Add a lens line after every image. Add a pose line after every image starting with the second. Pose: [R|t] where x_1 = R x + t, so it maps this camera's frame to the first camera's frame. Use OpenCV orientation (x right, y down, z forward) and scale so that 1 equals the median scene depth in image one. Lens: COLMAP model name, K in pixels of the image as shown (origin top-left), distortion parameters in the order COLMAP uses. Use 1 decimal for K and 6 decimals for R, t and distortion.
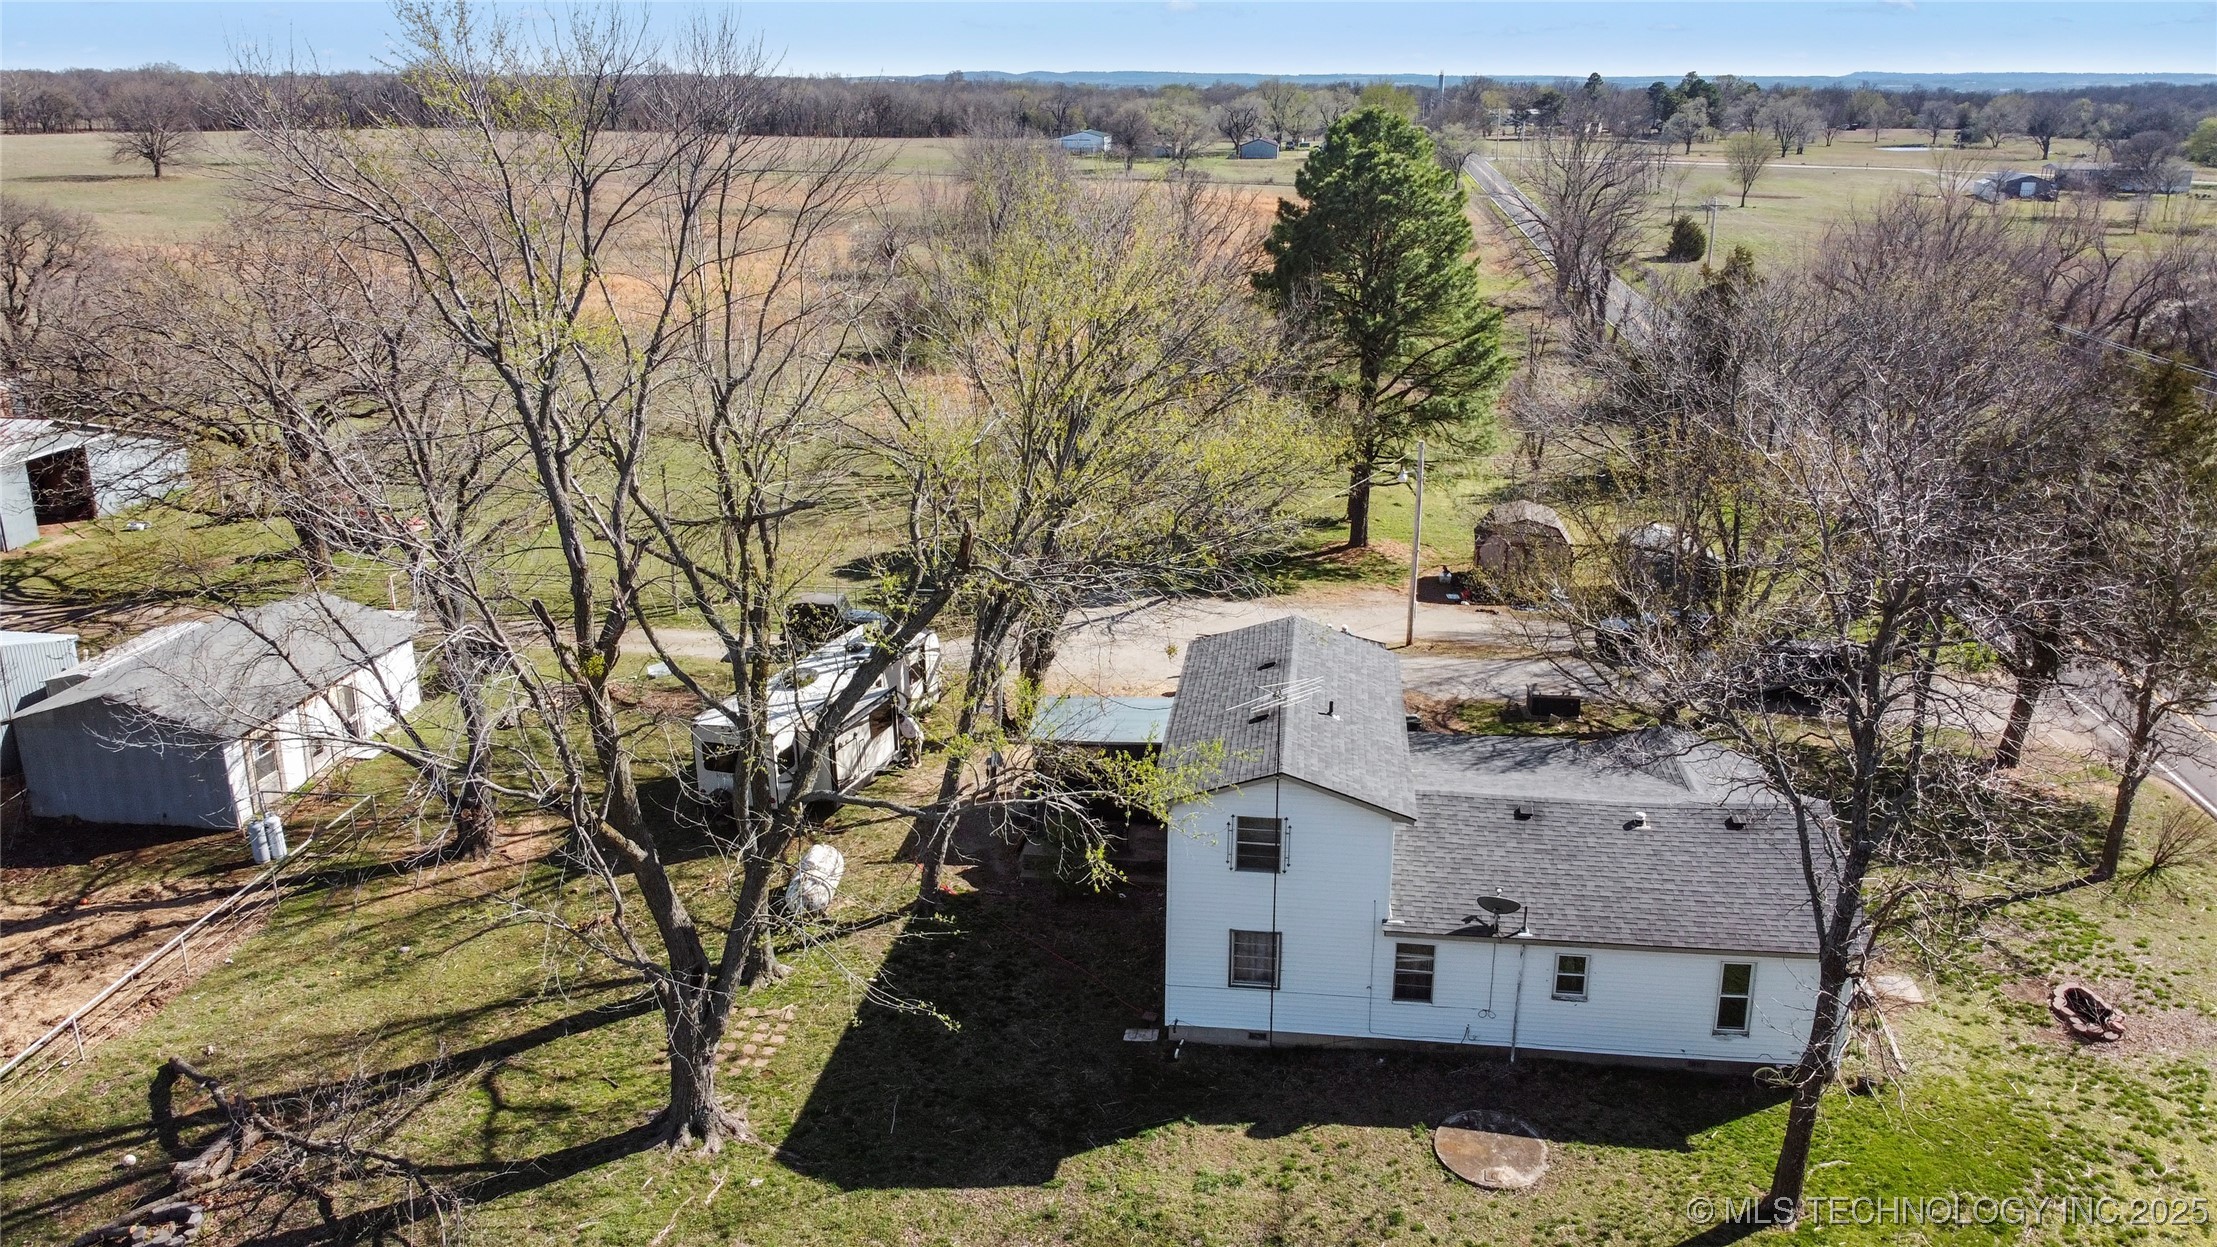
lens RADIAL K [[1718.9, 0, 1108.5], [0, 1718.9, 623.5], [0, 0, 1]] dist [0.002393, -0.007124]
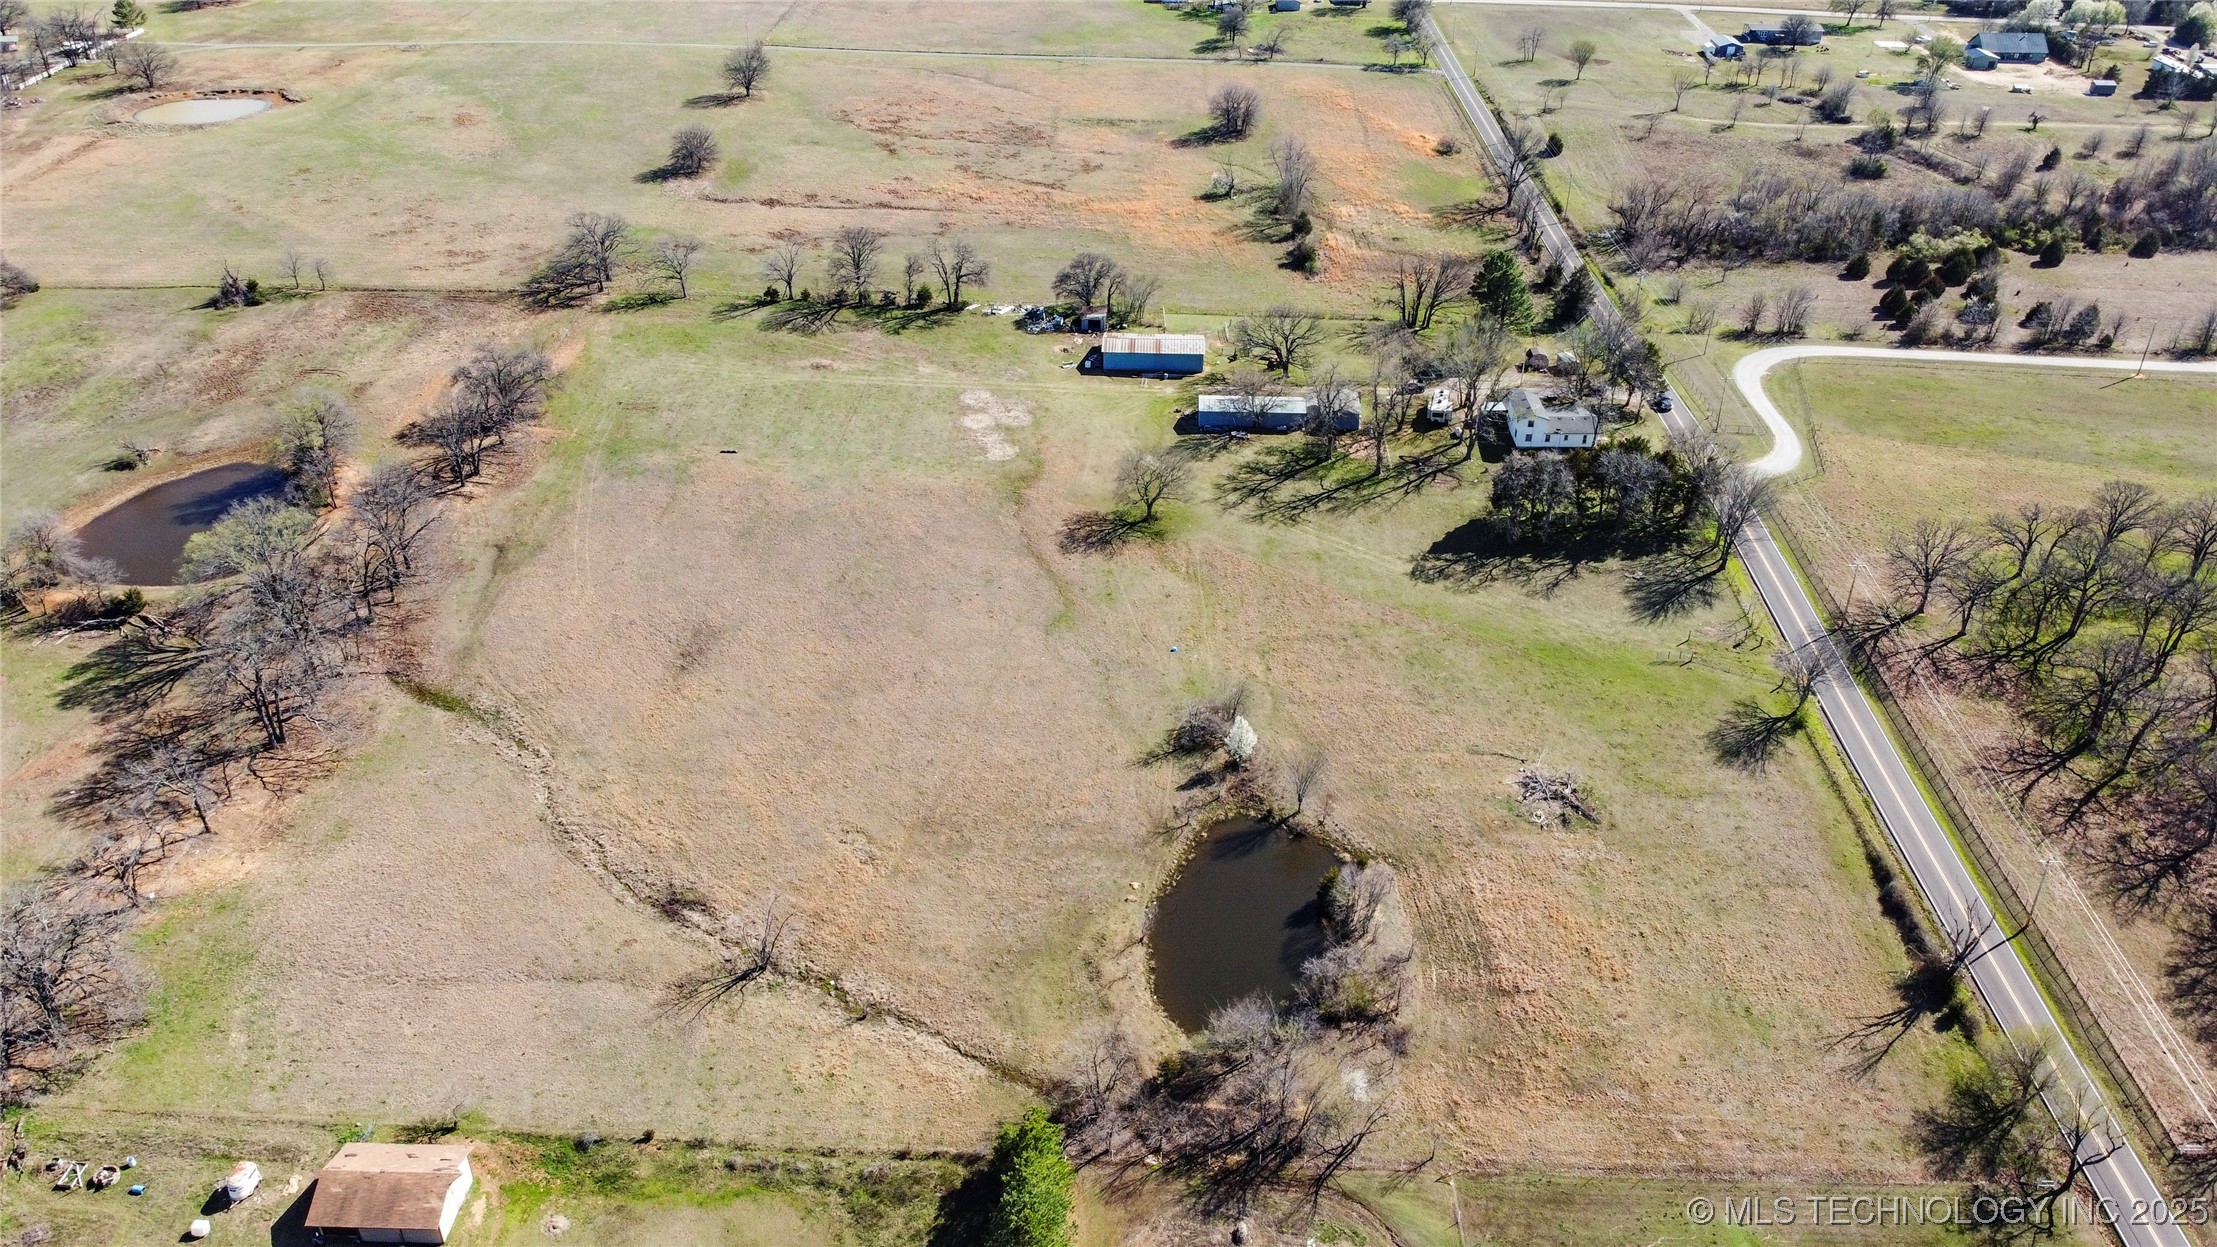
lens RADIAL K [[1718.9, 0, 1108.5], [0, 1718.9, 623.5], [0, 0, 1]] dist [0.002393, -0.007124]
pose [[0.991436, -0.059479, 0.116263, -2.908177], [0.030509, 0.971115, 0.236652, -0.948131], [-0.126980, -0.231078, 0.964613, -6.874026]]
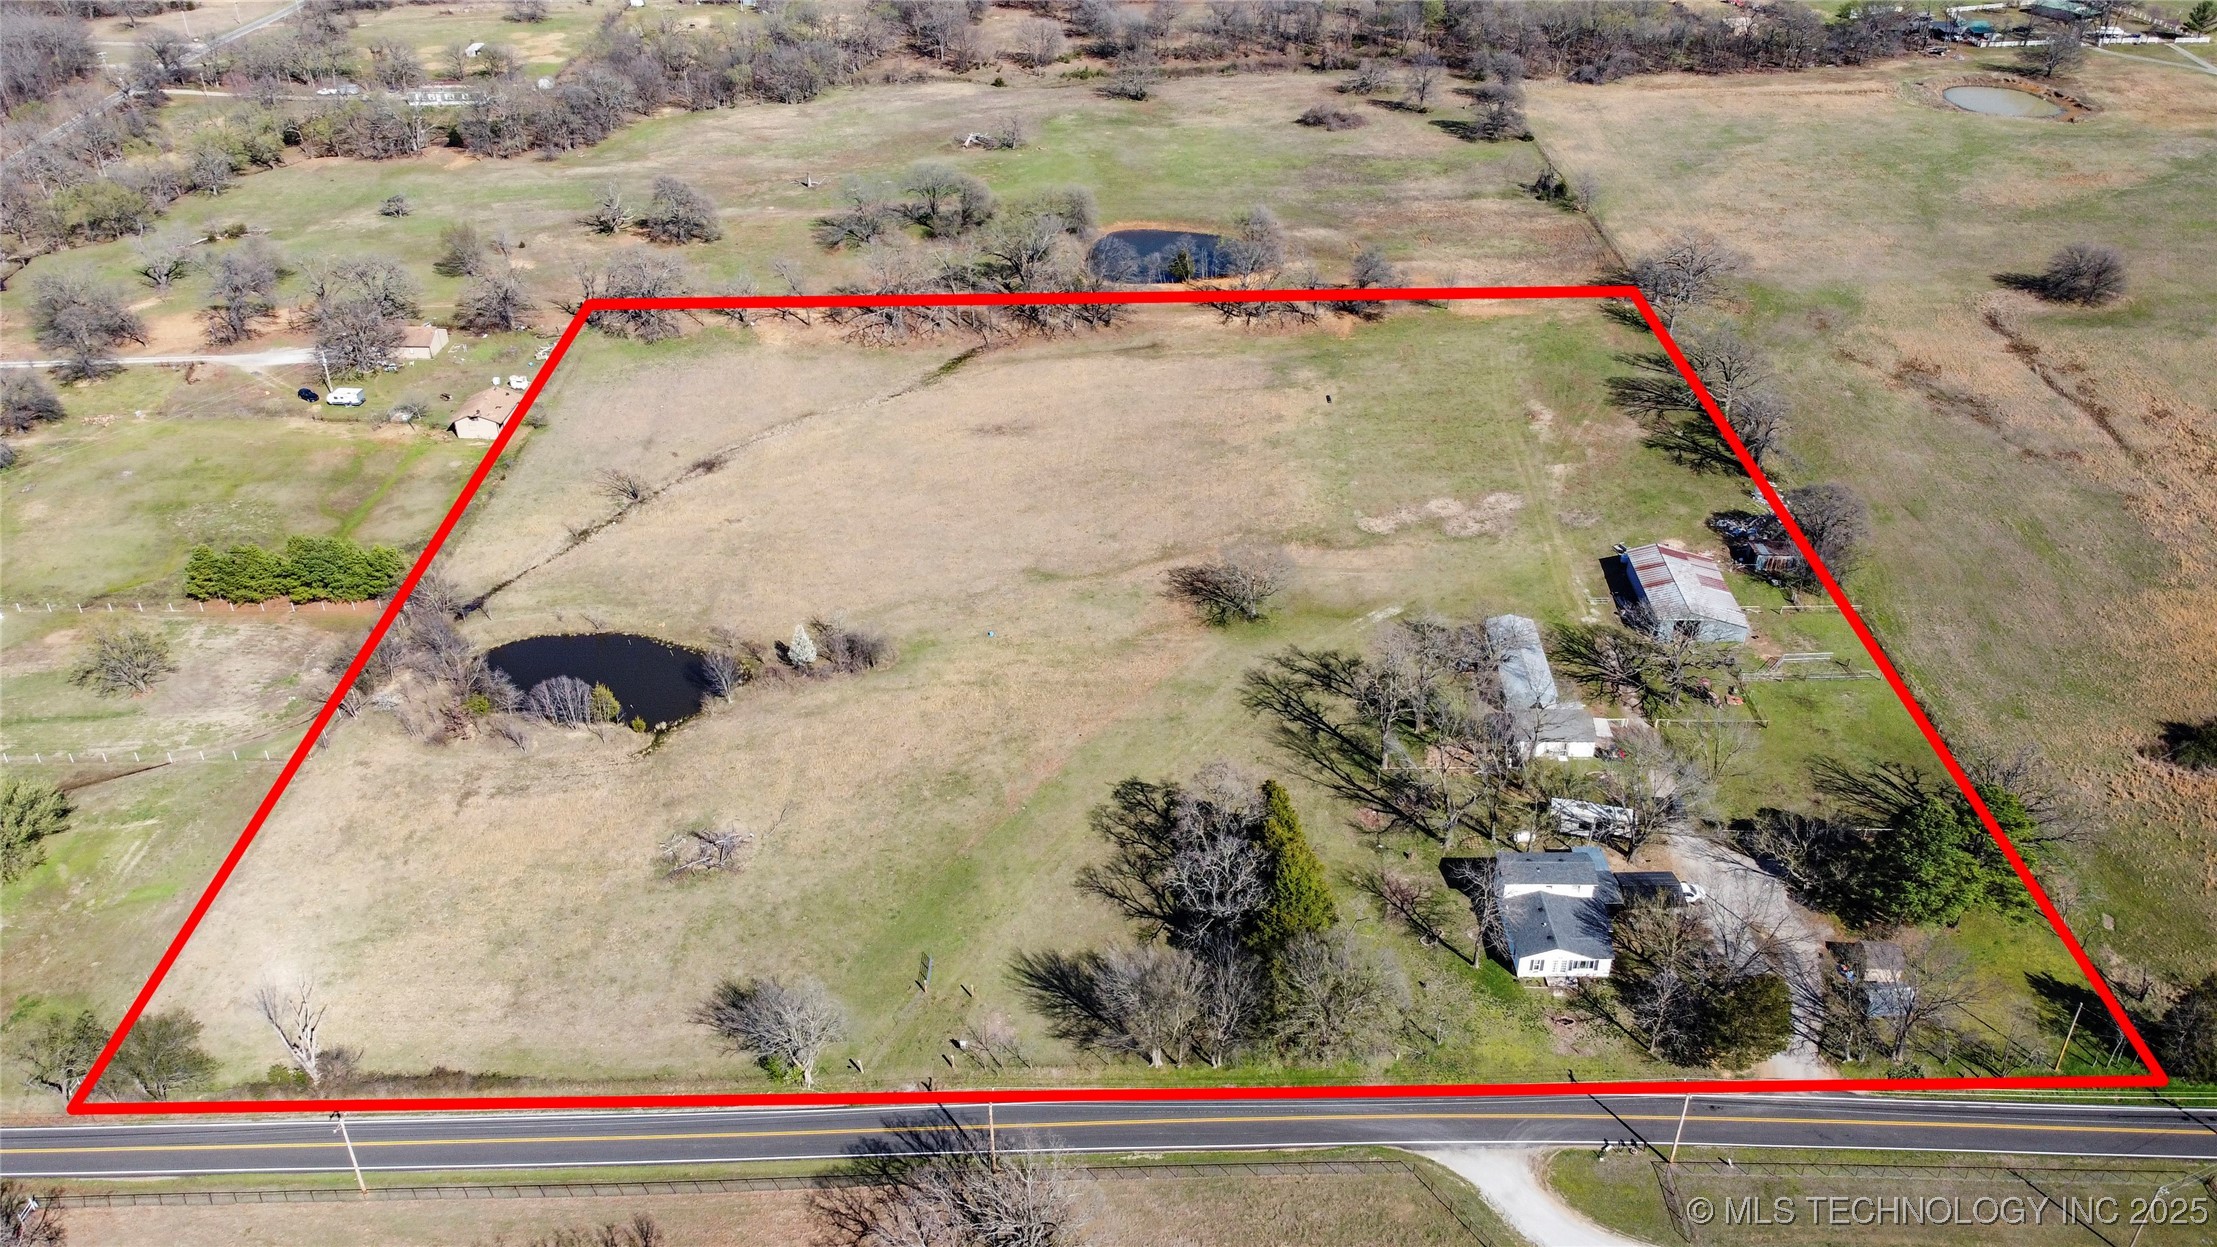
lens RADIAL K [[1662.6, 0, 1136.3], [0, 1662.6, 623.5], [0, 0, 1]] dist [0.015161, 0.012767]
pose [[0.140129, 0.527321, -0.838031, 3.803783], [-0.290683, 0.830996, 0.474289, -2.630836], [0.946503, 0.177140, 0.269729, -1.681087]]
